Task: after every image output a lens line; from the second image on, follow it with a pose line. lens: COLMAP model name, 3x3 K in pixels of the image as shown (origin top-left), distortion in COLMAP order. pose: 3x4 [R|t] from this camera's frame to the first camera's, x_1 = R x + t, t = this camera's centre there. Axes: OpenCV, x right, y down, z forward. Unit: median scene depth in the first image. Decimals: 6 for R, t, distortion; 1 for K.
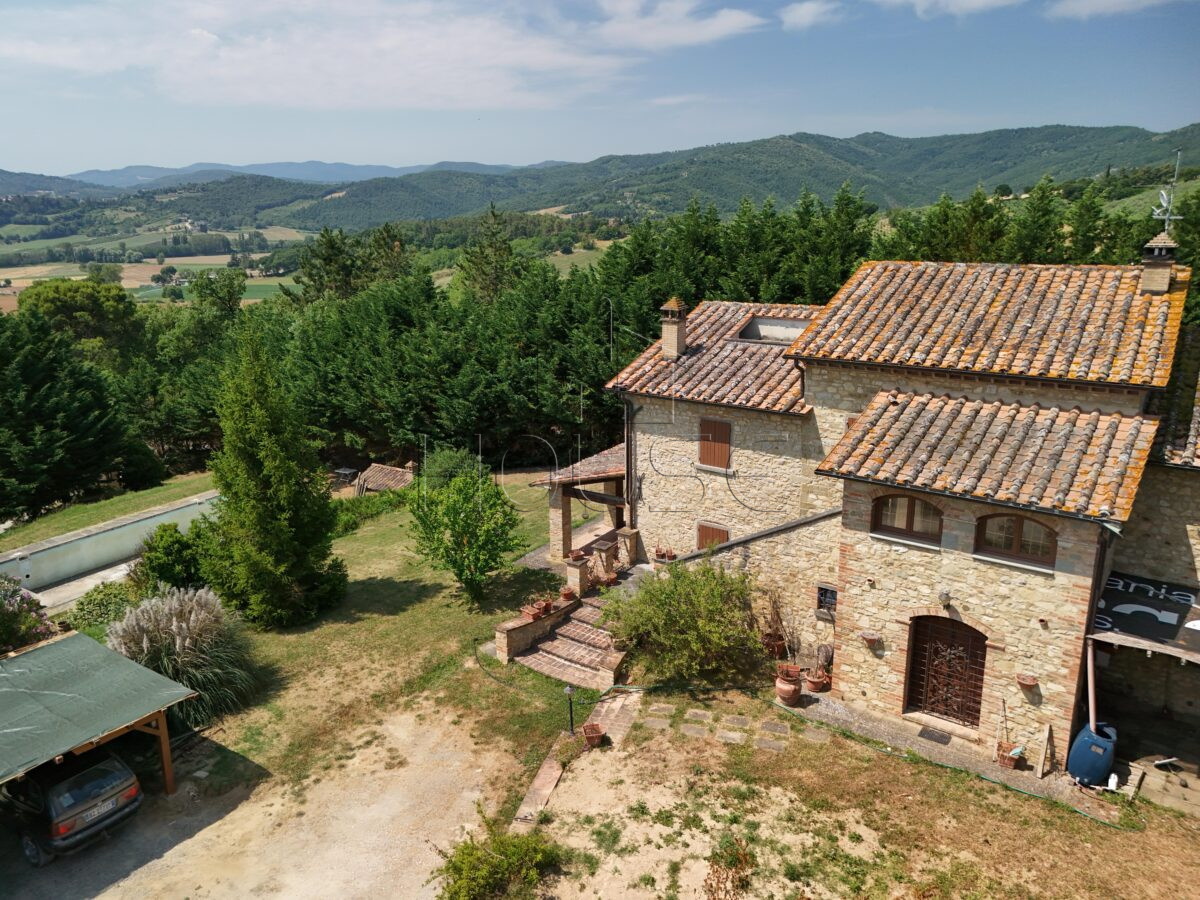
lens RADIAL K [[876.2, 0, 607.0], [0, 876.2, 442.1], [0, 0, 1]] dist [0.030829, -0.020444]
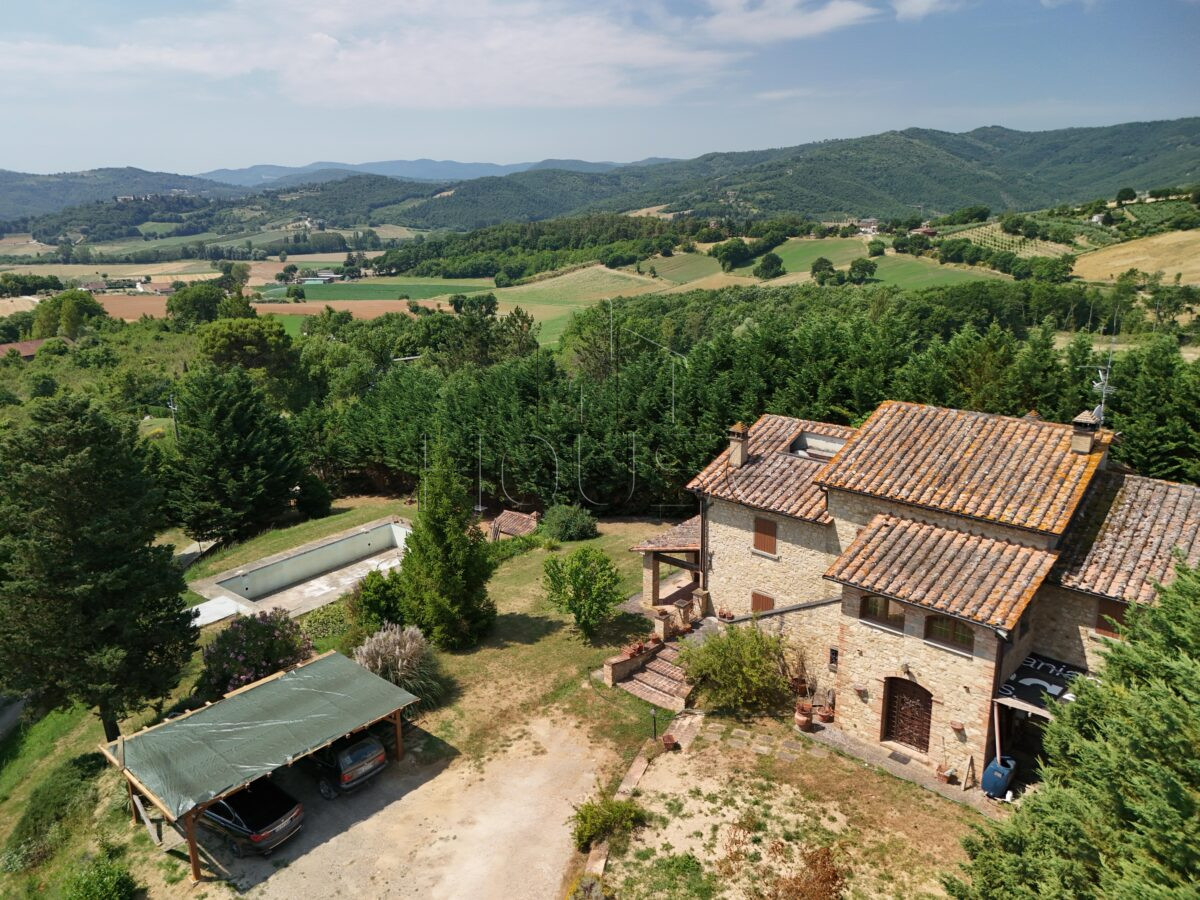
lens RADIAL K [[876.2, 0, 597.7], [0, 876.2, 447.0], [0, 0, 1]] dist [0.030829, -0.020444]
pose [[0.992524, 0.025371, -0.119386, 0.023738], [-0.024095, 0.999636, 0.012115, -0.150275], [0.119650, -0.009148, 0.992774, -0.406094]]
